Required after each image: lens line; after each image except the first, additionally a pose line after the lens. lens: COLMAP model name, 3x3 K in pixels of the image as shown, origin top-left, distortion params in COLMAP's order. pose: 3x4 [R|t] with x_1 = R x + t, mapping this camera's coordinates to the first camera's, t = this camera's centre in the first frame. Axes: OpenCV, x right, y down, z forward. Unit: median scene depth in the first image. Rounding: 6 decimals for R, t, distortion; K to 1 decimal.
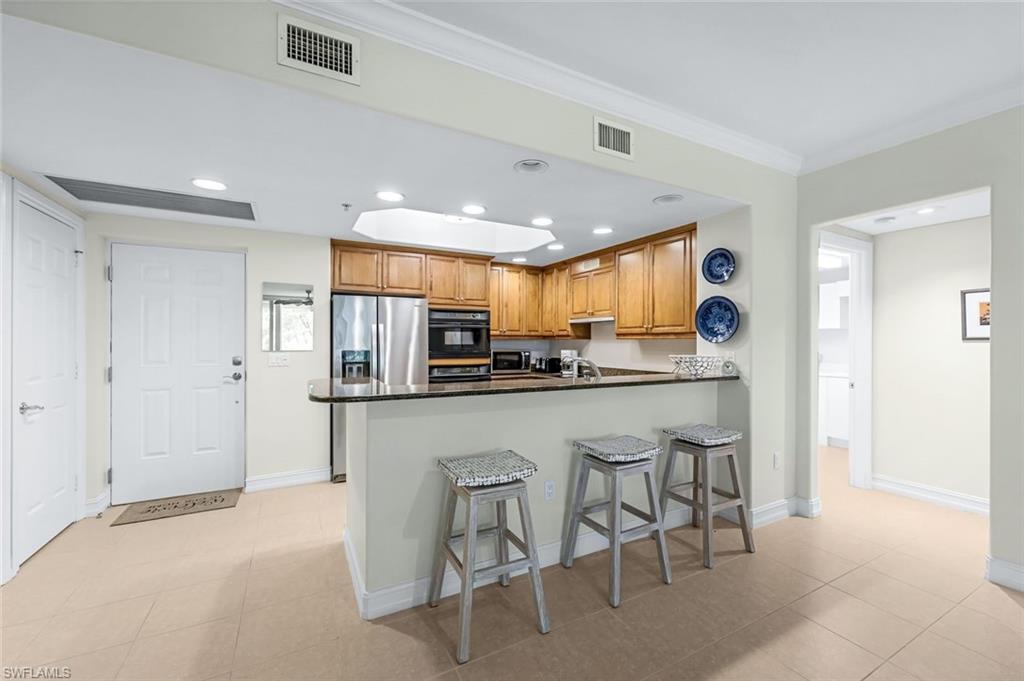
lens RADIAL K [[413.1, 0, 512.0], [0, 413.1, 340.5], [0, 0, 1]] dist [0.002333, 0.000349]
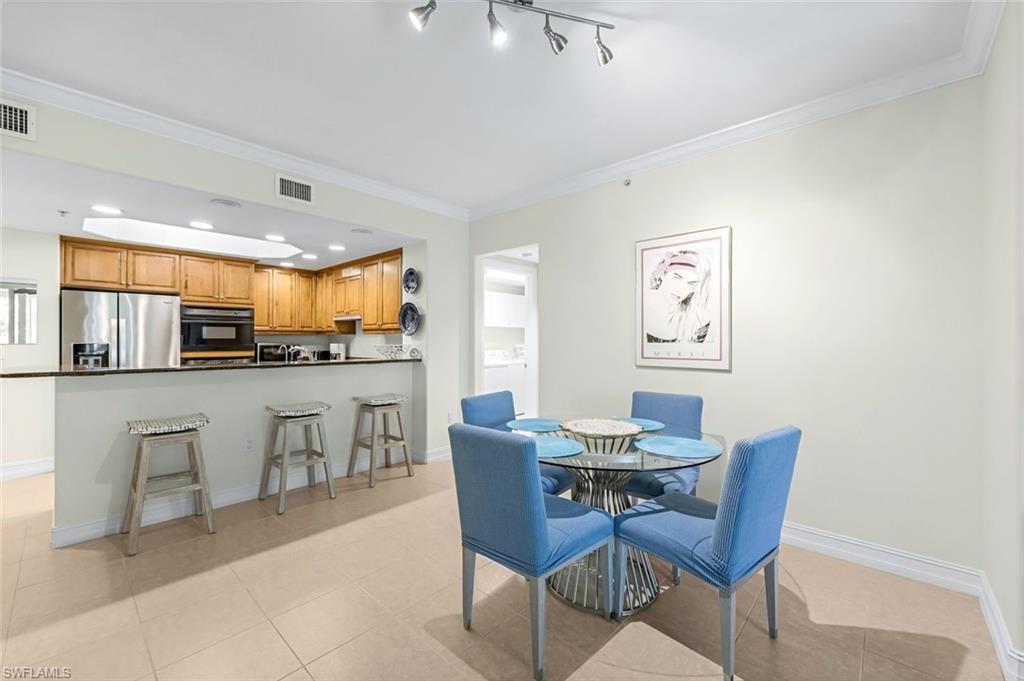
lens RADIAL K [[413.5, 0, 510.8], [0, 413.5, 339.2], [0, 0, 1]] dist [0.001318, 0.000468]
pose [[0.945465, -0.001490, 0.325720, 0.267937], [0.001079, 0.999998, 0.001444, 0.011680], [-0.325721, -0.001014, 0.945465, -0.320623]]
